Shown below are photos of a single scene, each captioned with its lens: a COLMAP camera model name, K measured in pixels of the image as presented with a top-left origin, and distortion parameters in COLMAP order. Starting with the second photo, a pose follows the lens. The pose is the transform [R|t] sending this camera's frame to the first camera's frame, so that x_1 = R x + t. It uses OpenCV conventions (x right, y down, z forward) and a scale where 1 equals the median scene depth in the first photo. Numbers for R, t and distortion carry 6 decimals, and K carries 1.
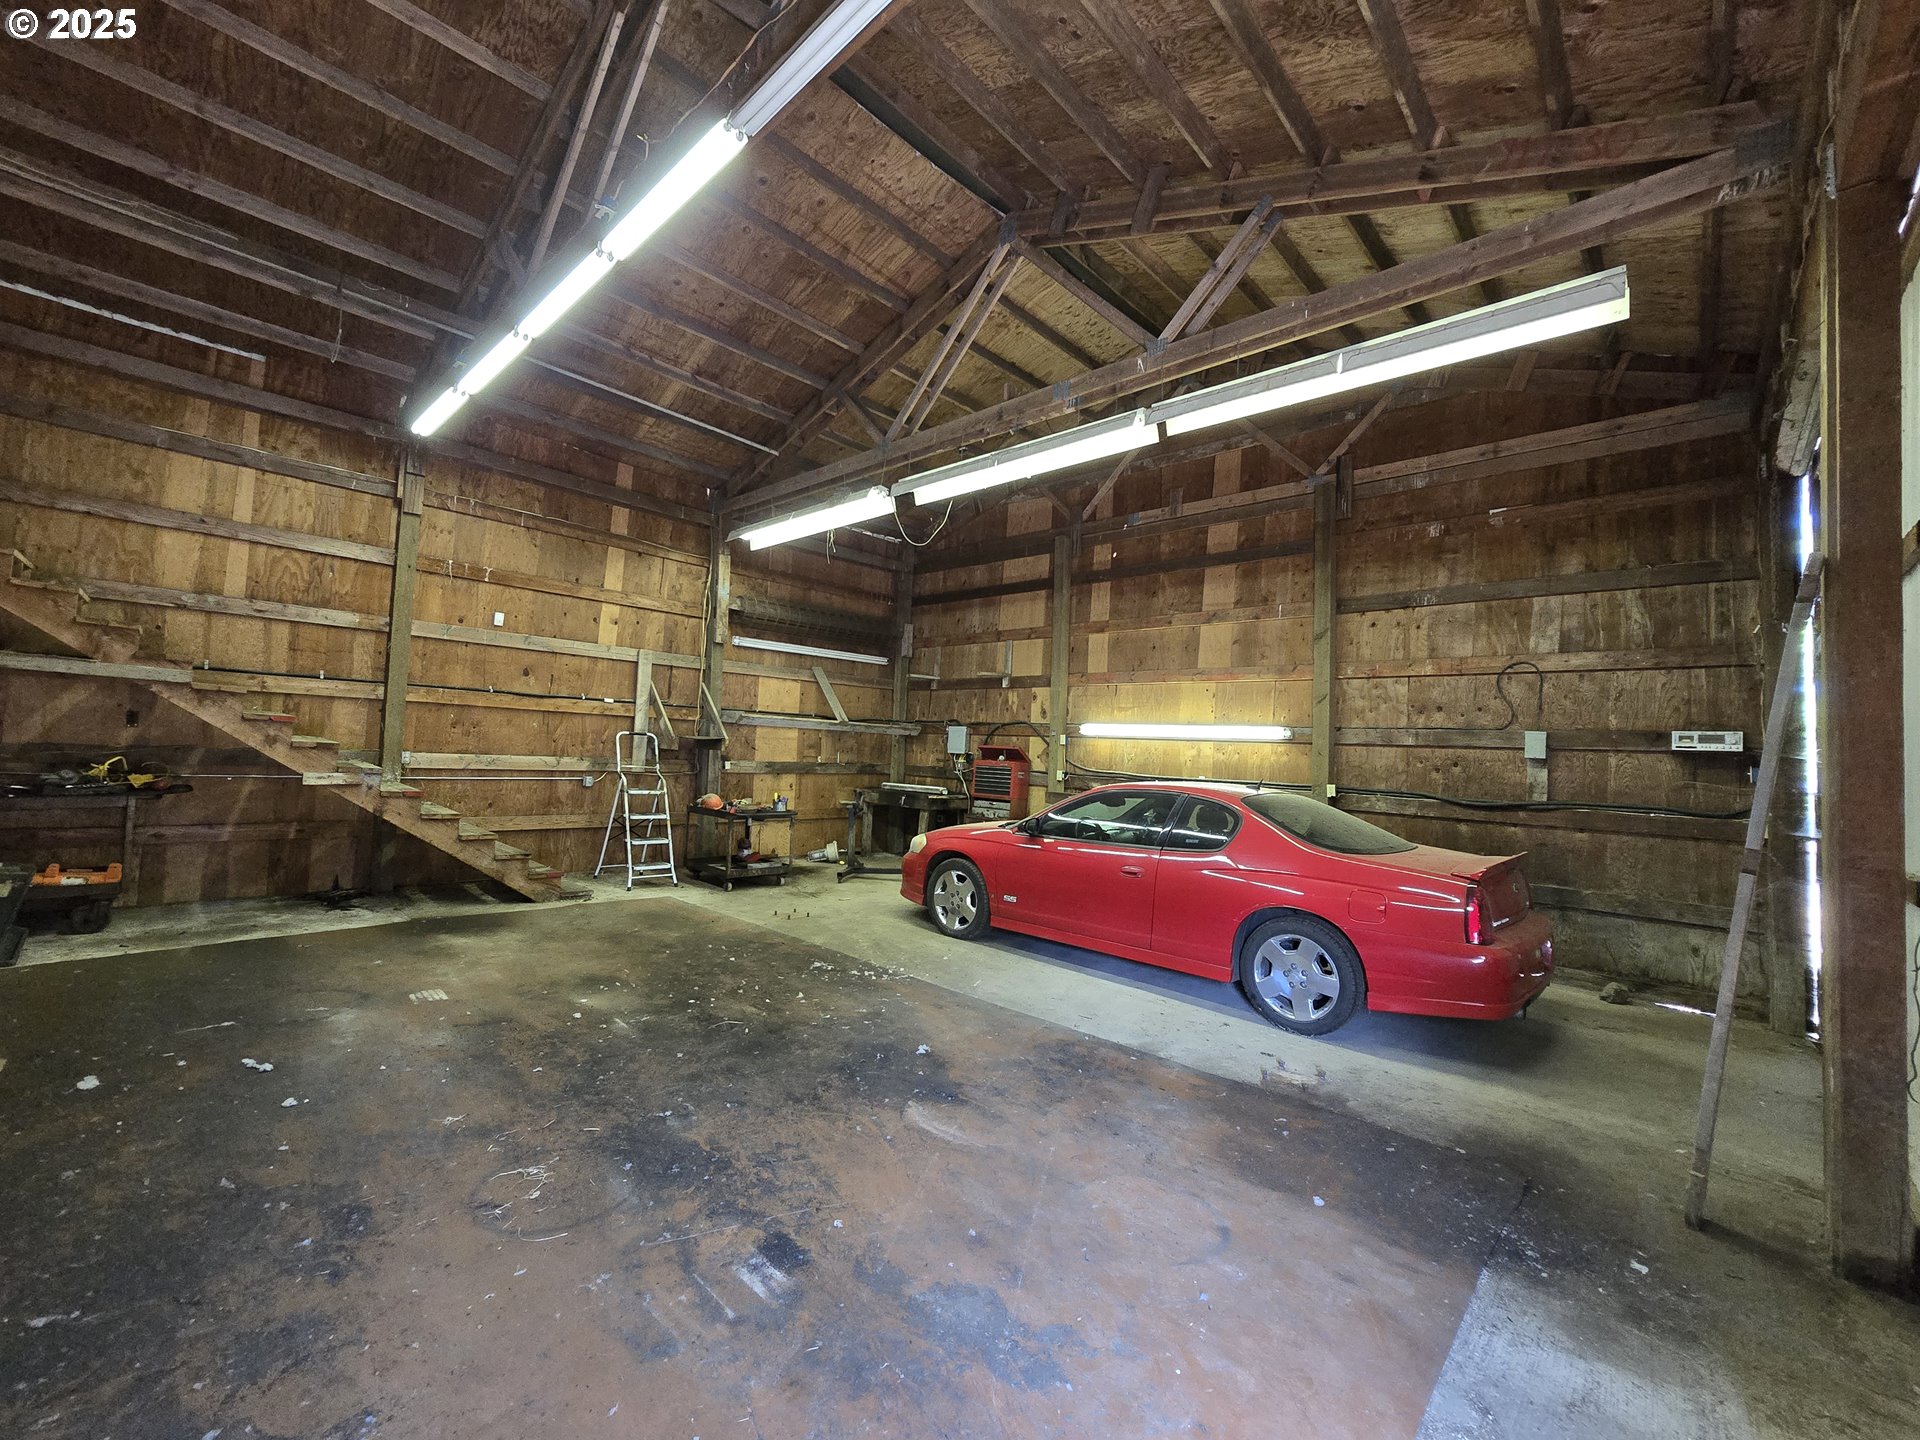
lens RADIAL K [[783.4, 0, 962.6], [0, 783.4, 718.0], [0, 0, 1]] dist [-0.003293, -0.000282]
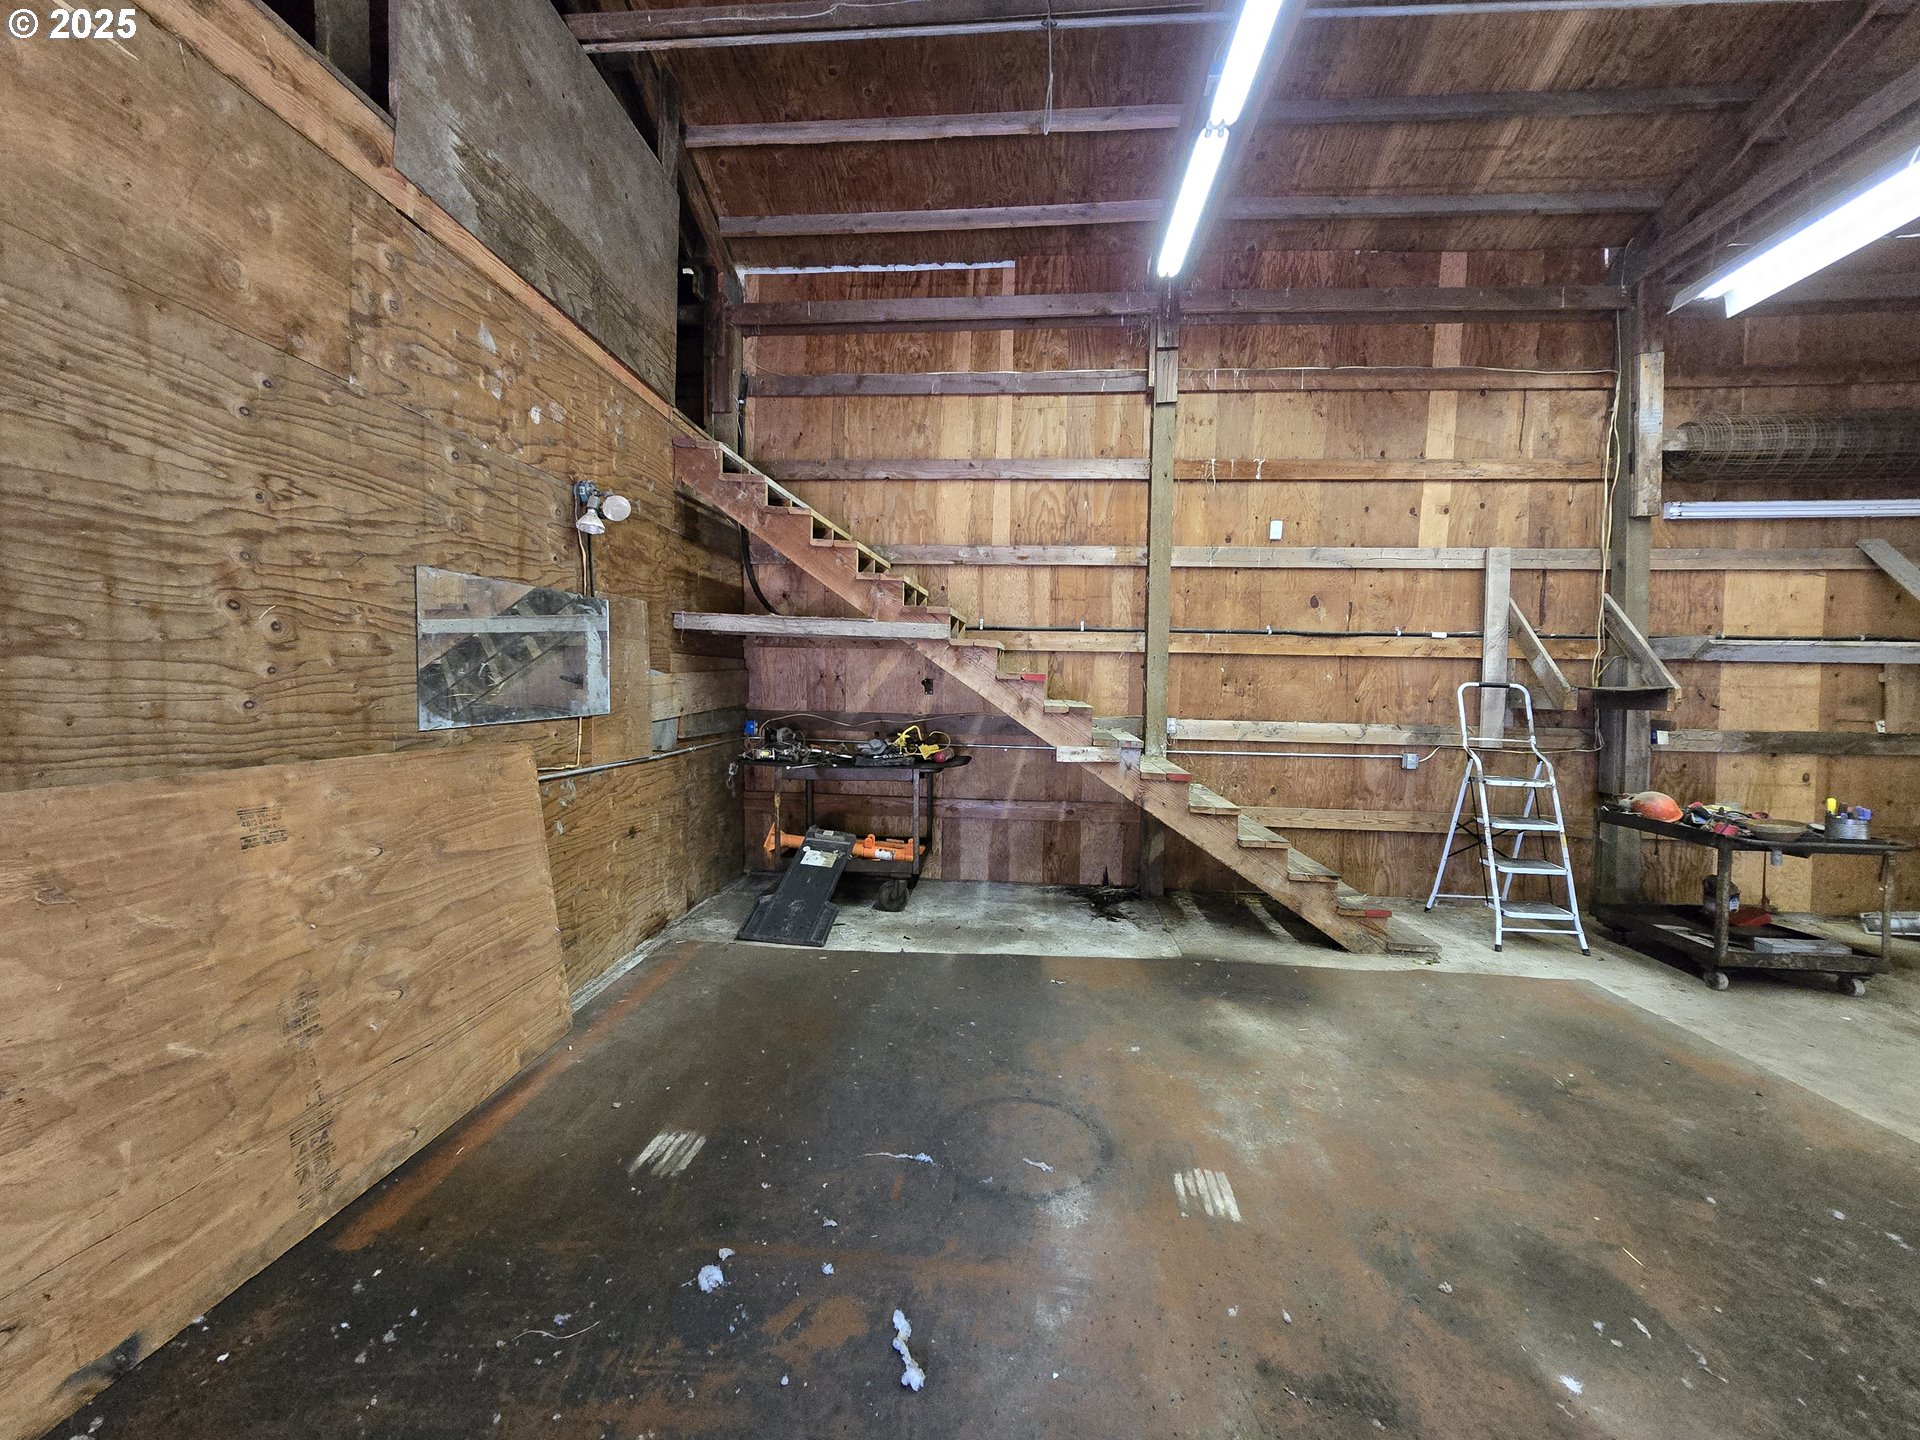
lens RADIAL K [[783.4, 0, 962.6], [0, 783.4, 718.0], [0, 0, 1]] dist [-0.003293, -0.000282]
pose [[0.625486, -0.009464, -0.780178, -0.259473], [0.043109, 0.998818, 0.022445, 0.018263], [0.779044, -0.047672, 0.625154, 0.389210]]
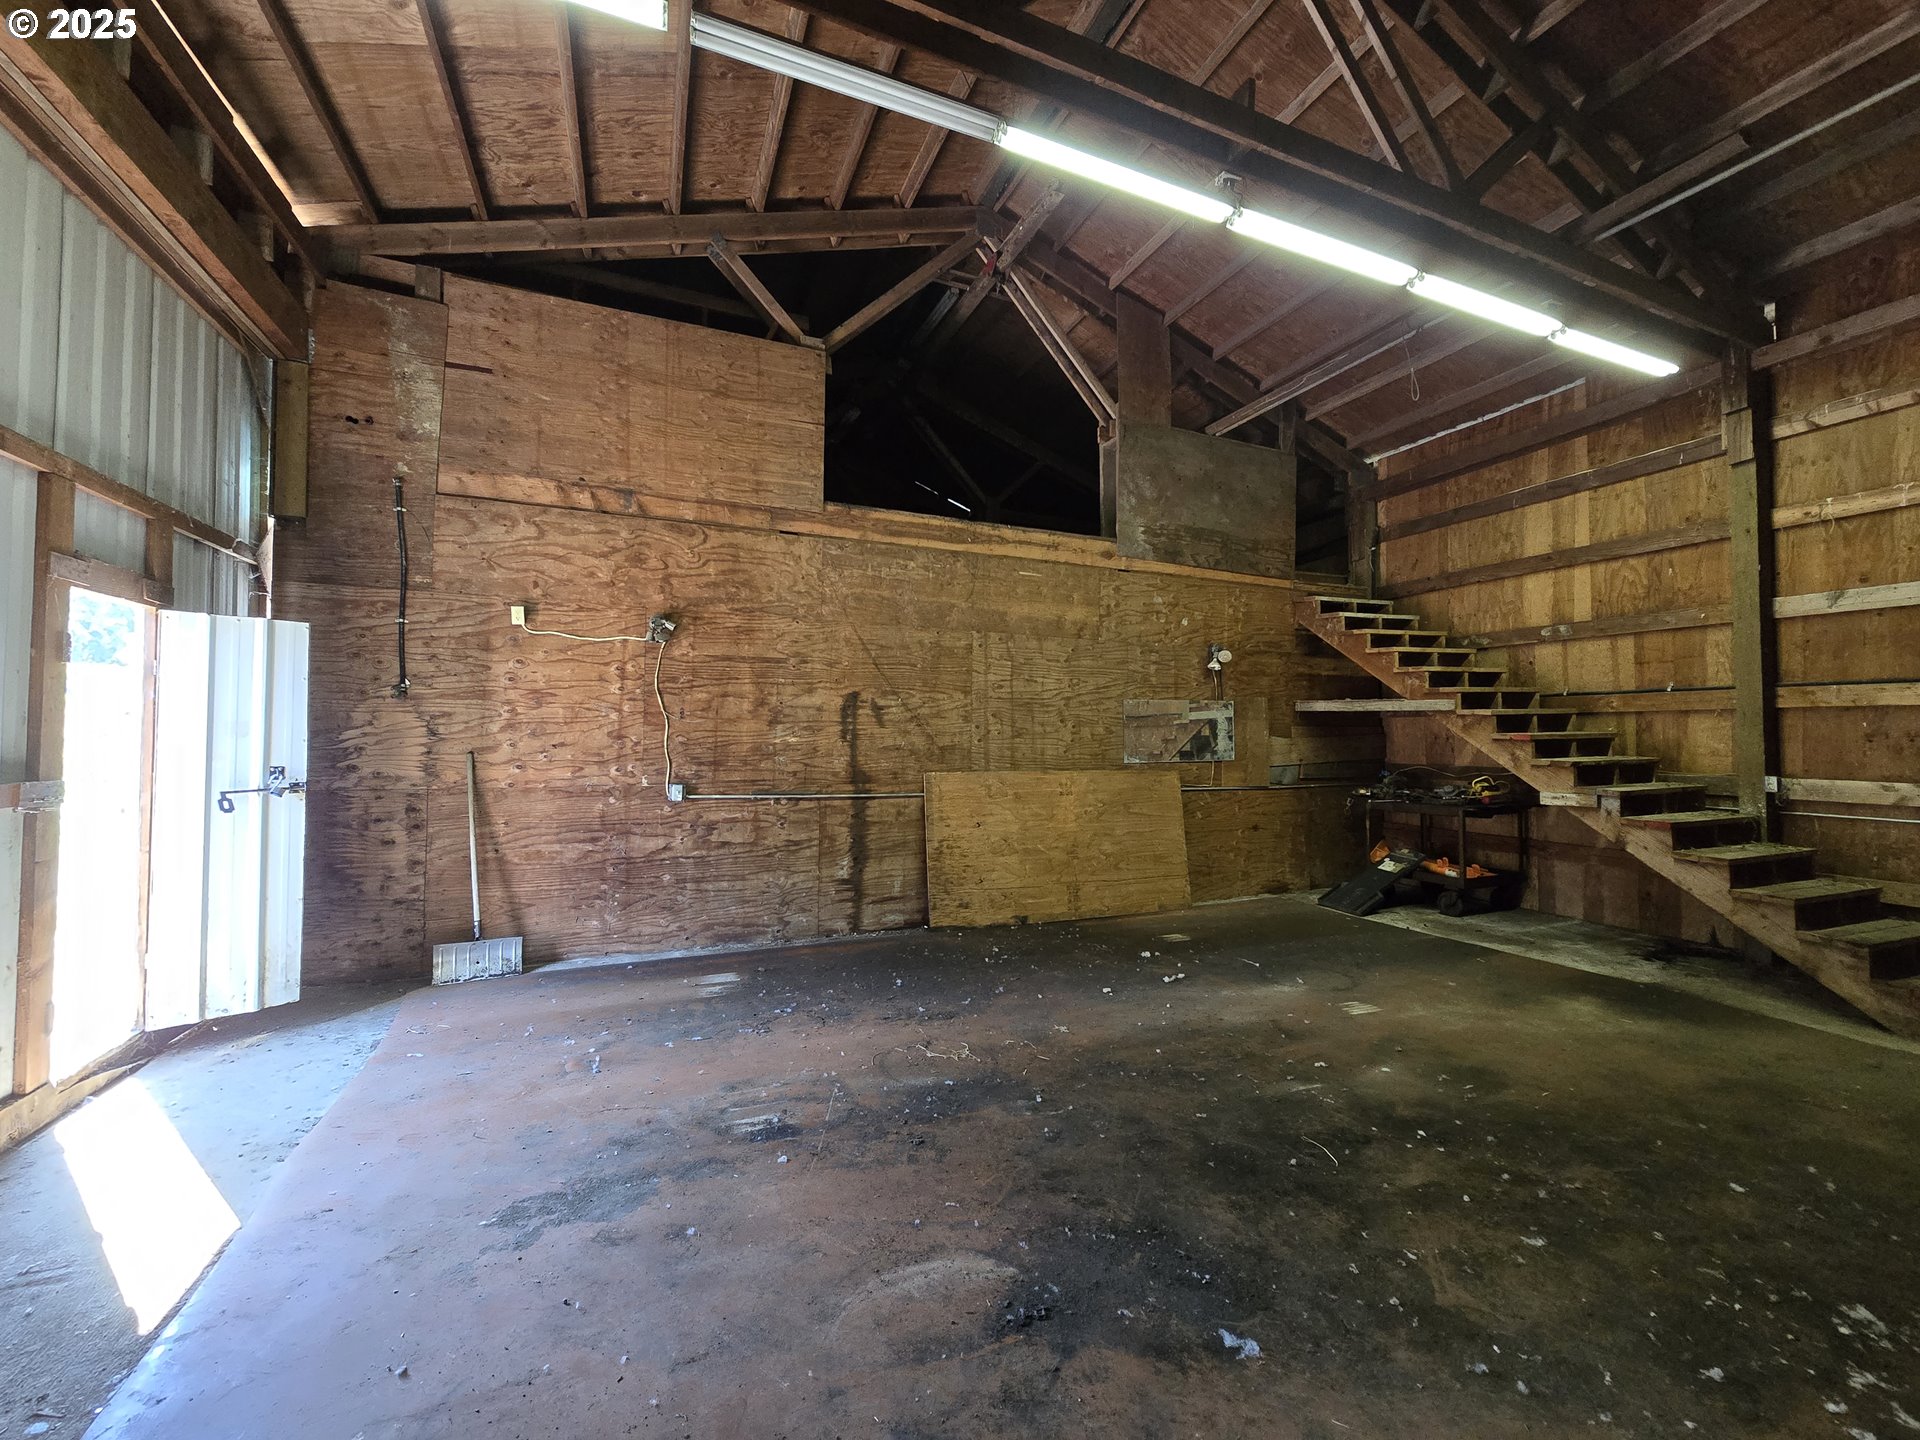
lens RADIAL K [[783.4, 0, 962.6], [0, 783.4, 718.0], [0, 0, 1]] dist [-0.003293, -0.000282]
pose [[-0.408666, -0.078884, -0.909269, 0.297958], [0.004992, 0.996050, -0.088657, 0.054024], [0.912670, -0.040770, -0.406658, 0.656891]]
